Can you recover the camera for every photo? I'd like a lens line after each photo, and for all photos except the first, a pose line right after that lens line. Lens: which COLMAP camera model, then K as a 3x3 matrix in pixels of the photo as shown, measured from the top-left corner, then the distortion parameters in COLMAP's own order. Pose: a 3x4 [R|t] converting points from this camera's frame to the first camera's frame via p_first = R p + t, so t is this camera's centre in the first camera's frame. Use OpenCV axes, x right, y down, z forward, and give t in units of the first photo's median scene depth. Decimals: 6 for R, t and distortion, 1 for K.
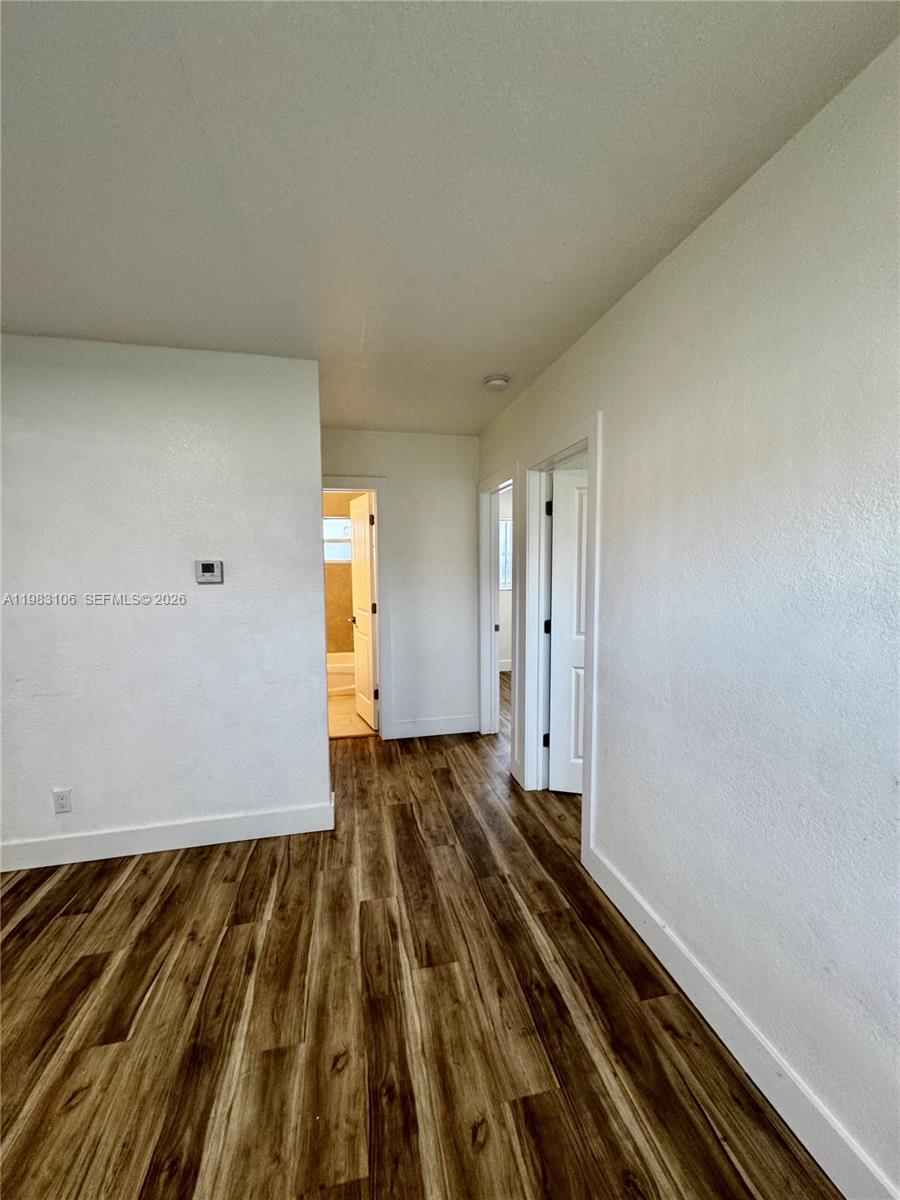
lens RADIAL K [[478.7, 0, 452.6], [0, 478.7, 601.6], [0, 0, 1]] dist [-0.004056, 0.000840]
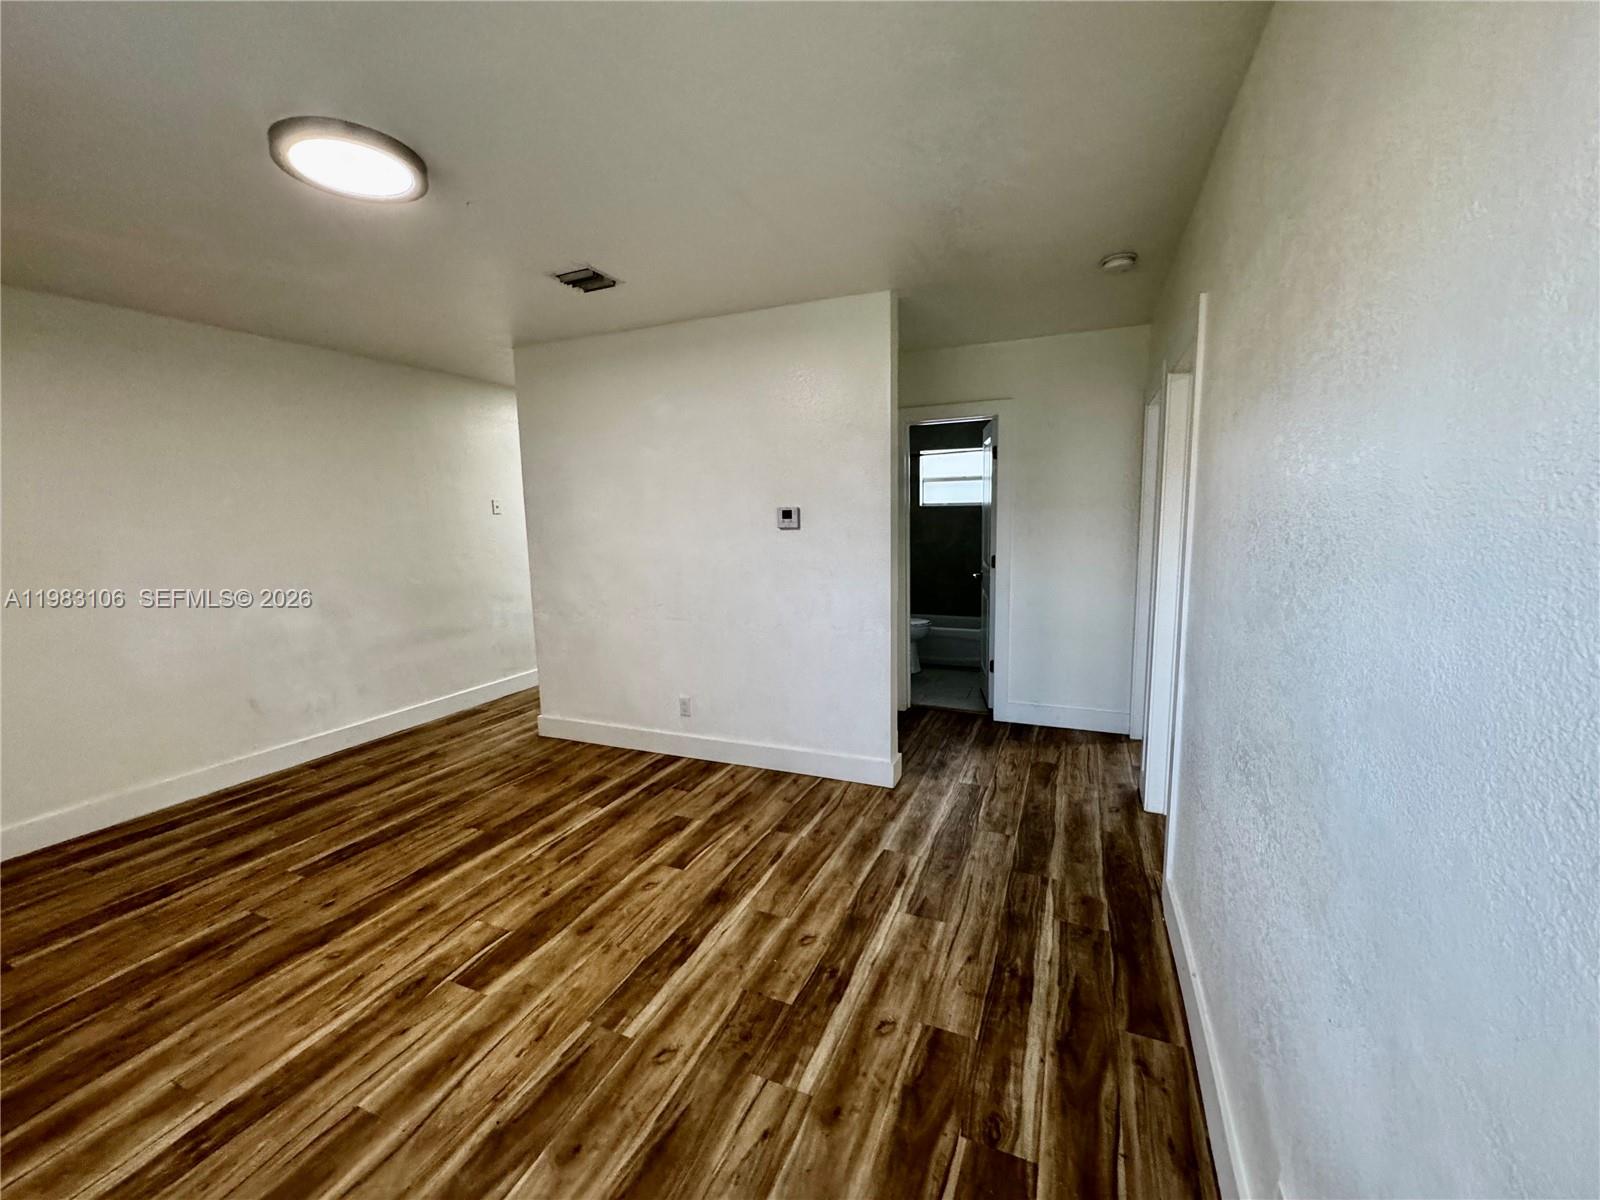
lens RADIAL K [[638.3, 0, 800.3], [0, 638.3, 599.8], [0, 0, 1]] dist [-0.004056, 0.000840]
pose [[0.808995, 0.070955, -0.583517, 0.476497], [-0.030986, 0.996455, 0.078208, 0.008570], [0.586998, -0.045189, 0.808326, -0.186670]]
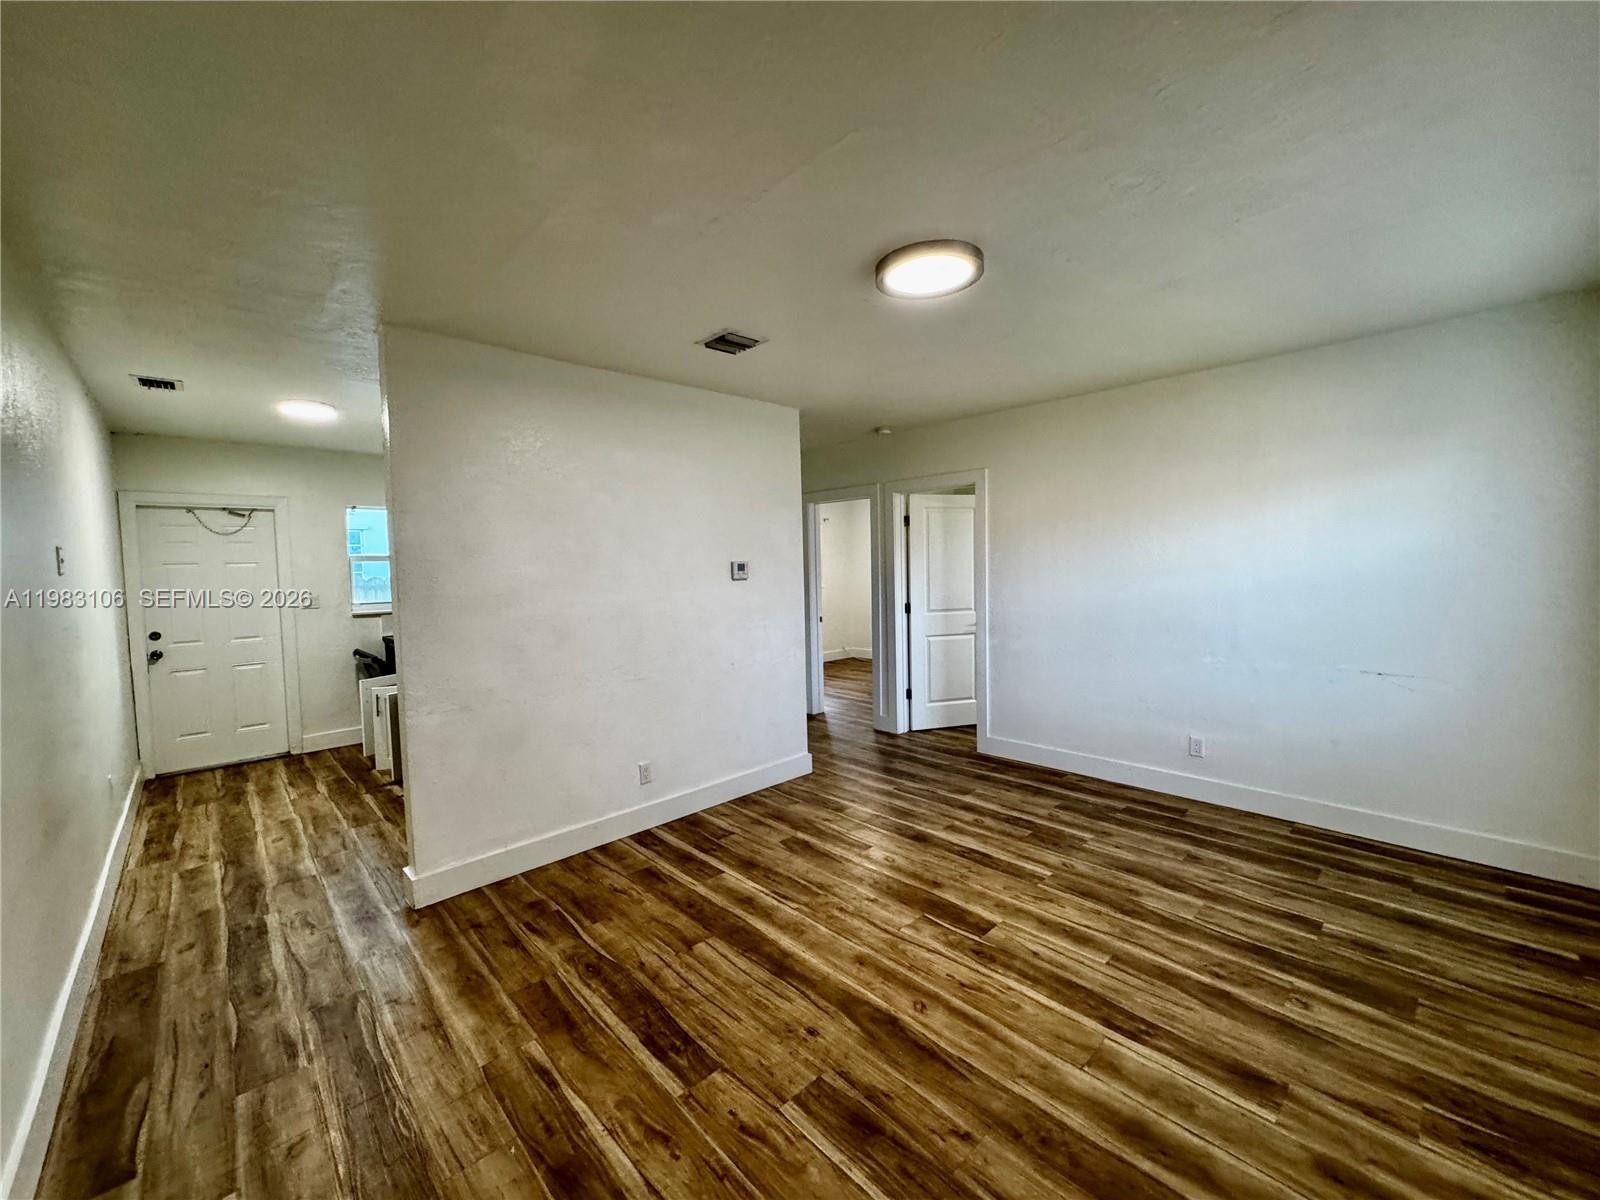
lens RADIAL K [[638.3, 0, 801.6], [0, 638.3, 597.9], [0, 0, 1]] dist [-0.004056, 0.000840]
pose [[0.861634, -0.042979, 0.505708, -1.644639], [0.061658, 0.997892, -0.020246, 0.071979], [-0.503772, 0.048625, 0.862467, -0.687460]]
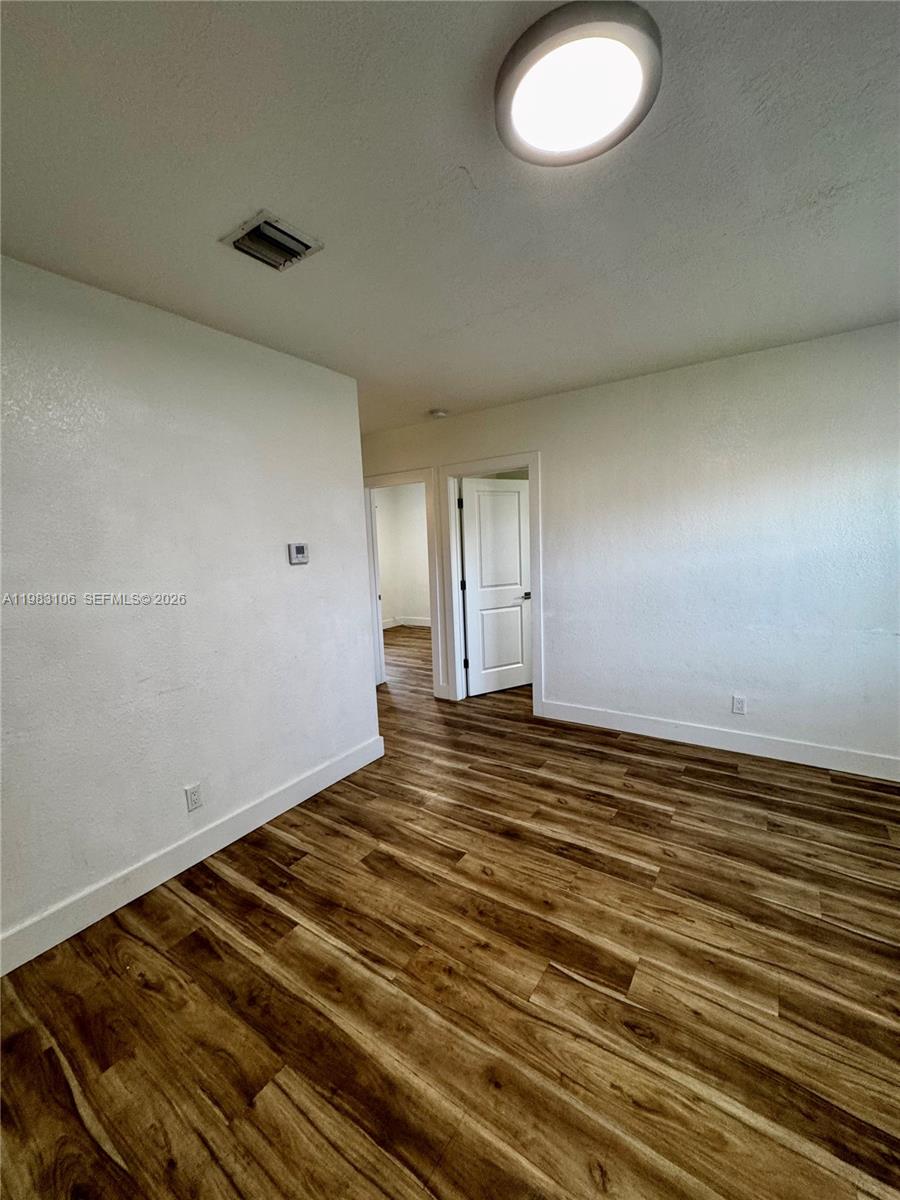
lens RADIAL K [[478.7, 0, 453.9], [0, 478.7, 600.1], [0, 0, 1]] dist [-0.004056, 0.000840]
pose [[0.732746, -0.106513, 0.672115, -1.367941], [0.093755, 0.994057, 0.055319, 0.025039], [-0.674013, 0.022479, 0.738377, -0.097244]]
